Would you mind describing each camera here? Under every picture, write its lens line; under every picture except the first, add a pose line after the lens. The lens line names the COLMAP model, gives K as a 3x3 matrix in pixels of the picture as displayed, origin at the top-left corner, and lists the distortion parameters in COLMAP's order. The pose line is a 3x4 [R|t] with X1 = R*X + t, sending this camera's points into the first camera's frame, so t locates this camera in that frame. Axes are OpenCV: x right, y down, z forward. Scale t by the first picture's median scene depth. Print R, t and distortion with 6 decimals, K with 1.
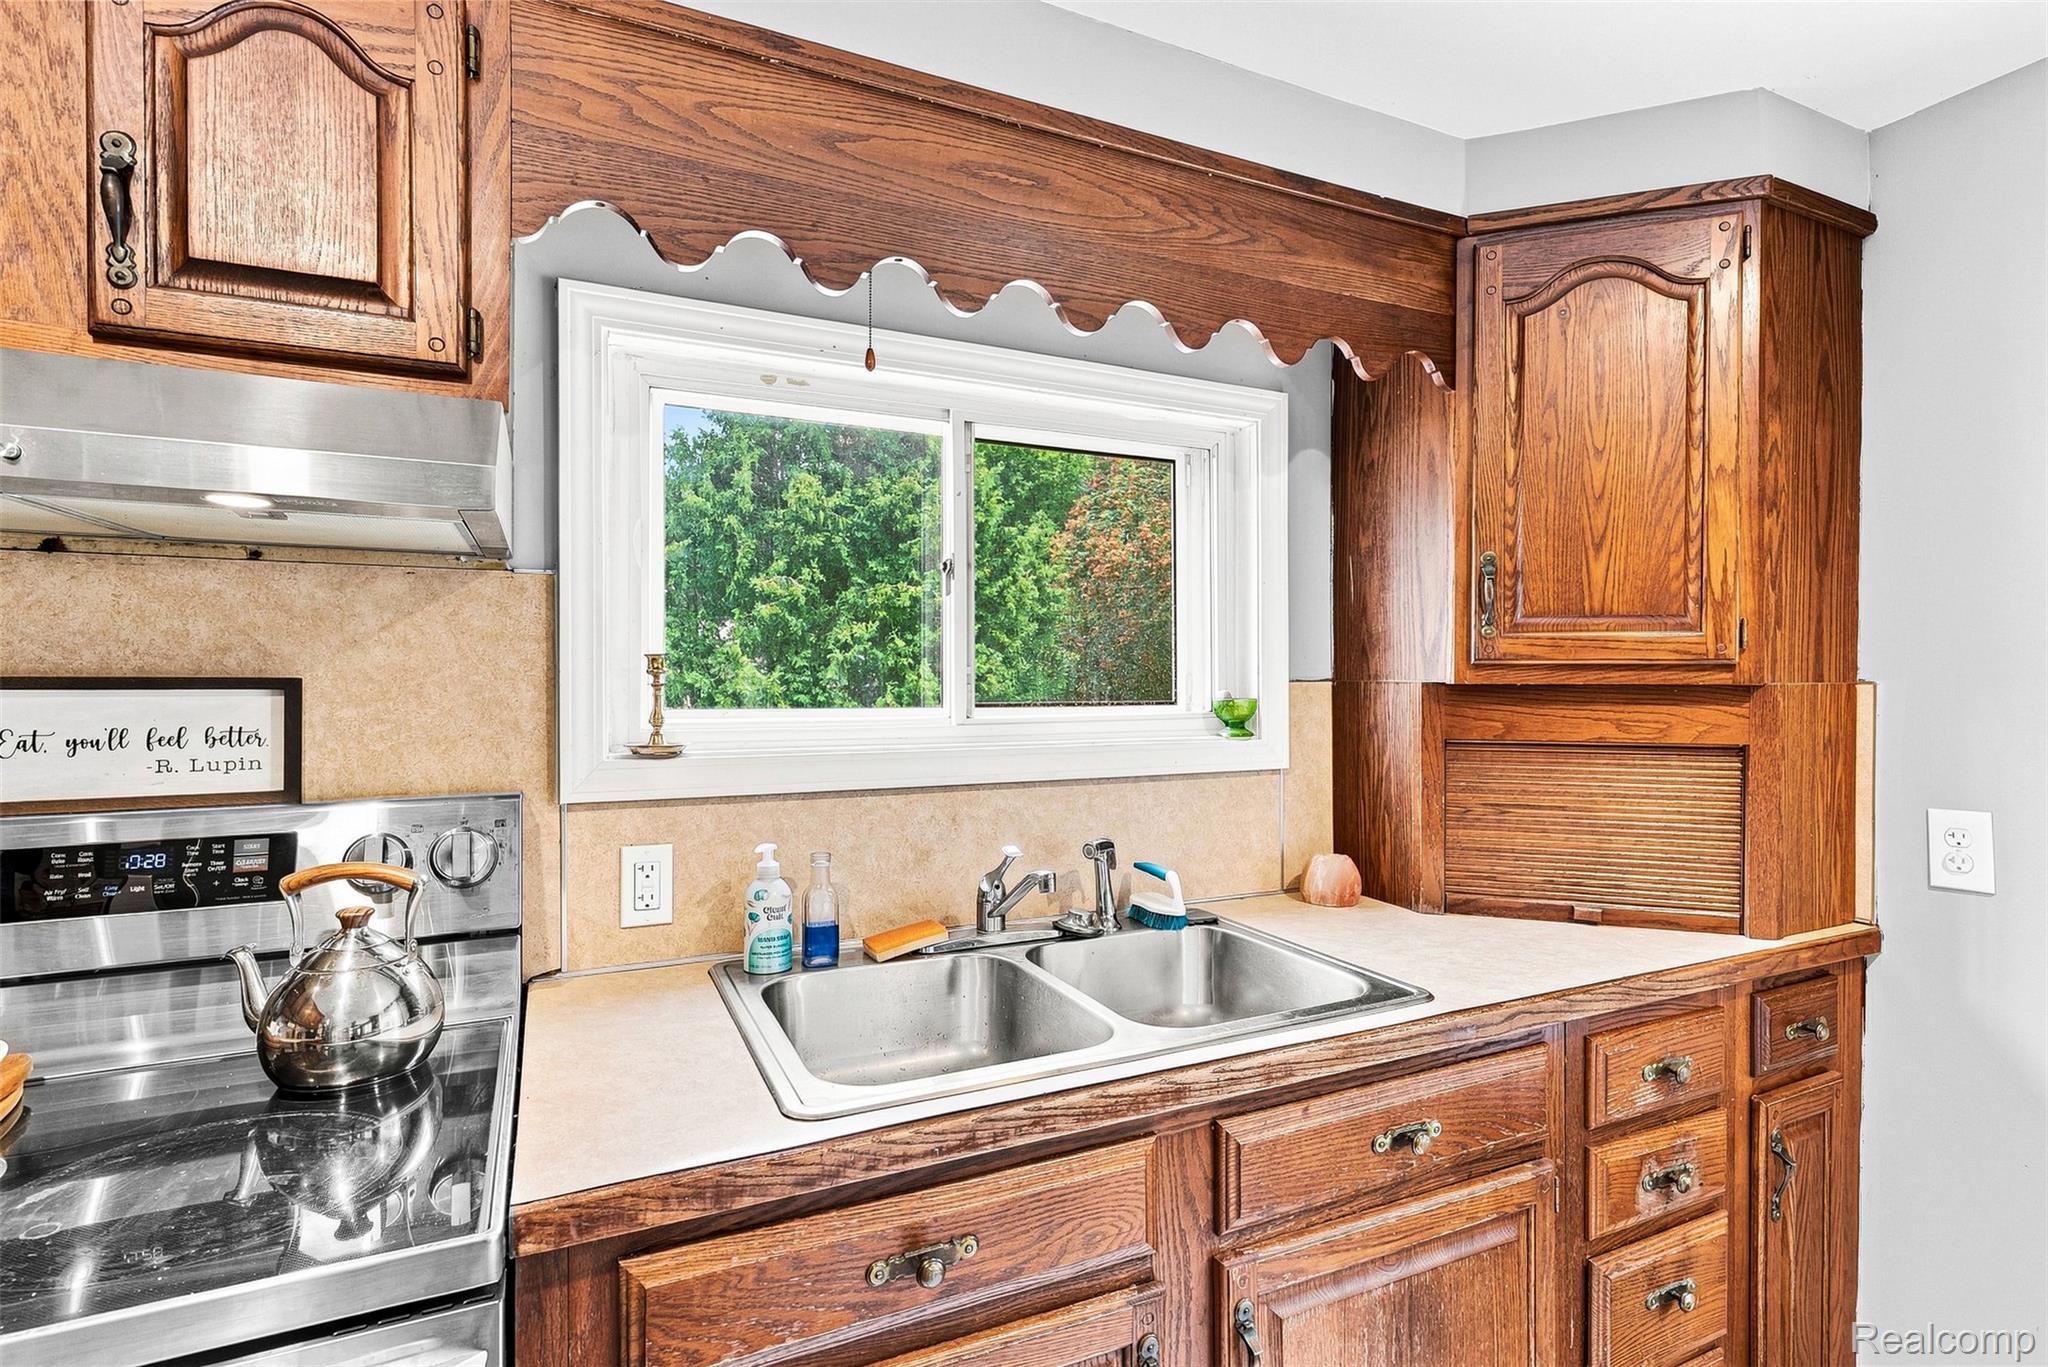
lens RADIAL K [[987.1, 0, 1024.0], [0, 987.1, 683.5], [0, 0, 1]] dist [-0.001480, -0.000093]
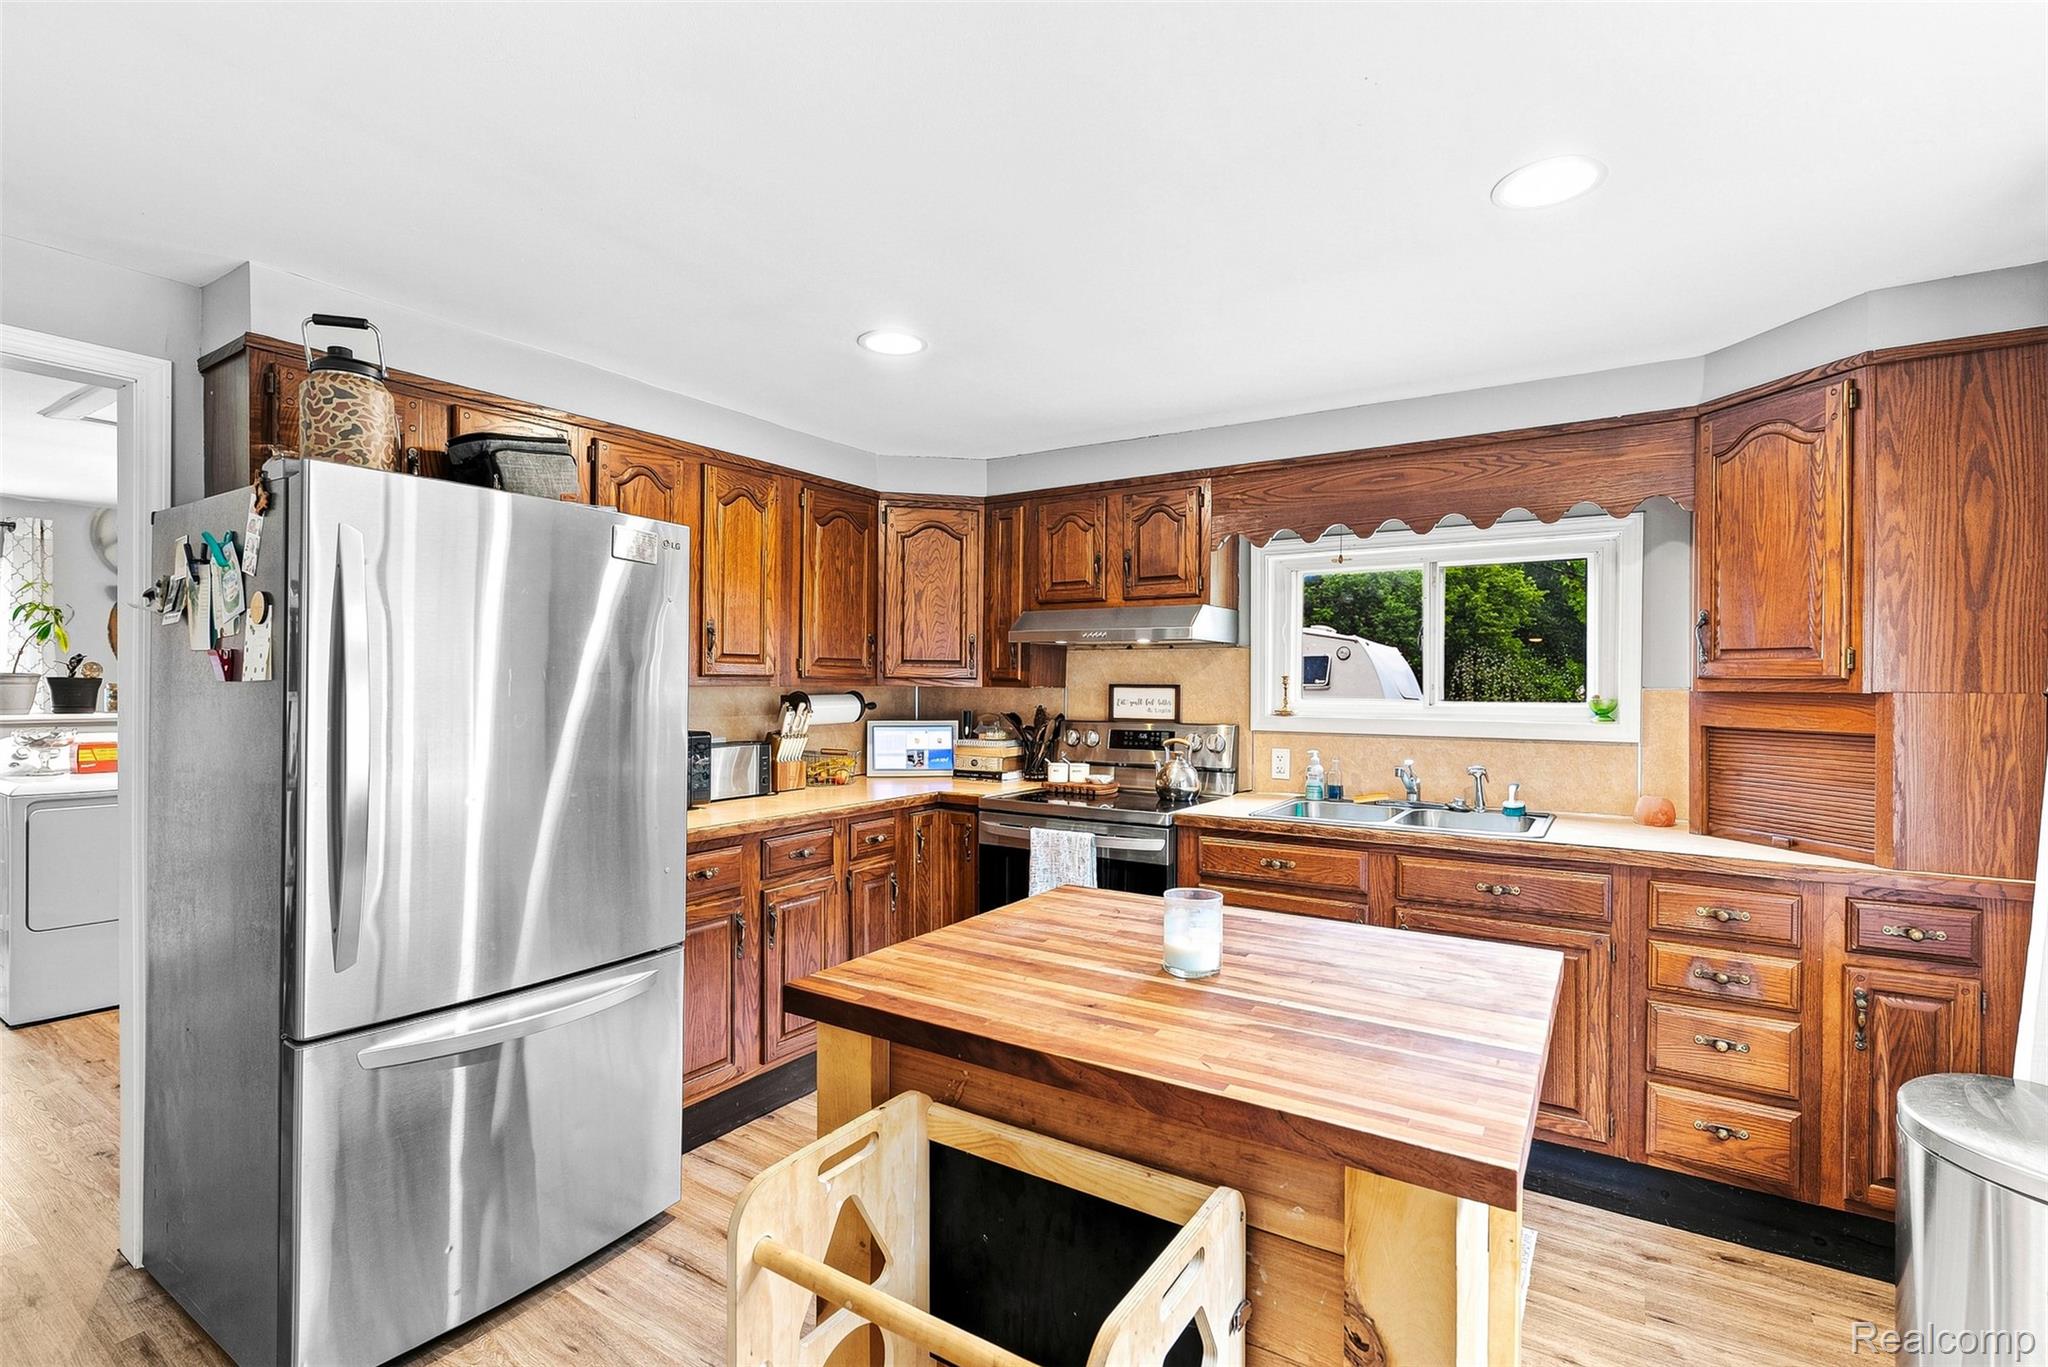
lens RADIAL K [[938.1, 0, 1024.0], [0, 938.1, 683.5], [0, 0, 1]] dist [0.000291, 0.000174]
pose [[0.517544, 0.002179, -0.855654, 1.405017], [-0.009048, 0.999955, -0.002927, 0.003702], [0.855609, 0.009256, 0.517540, -0.882988]]
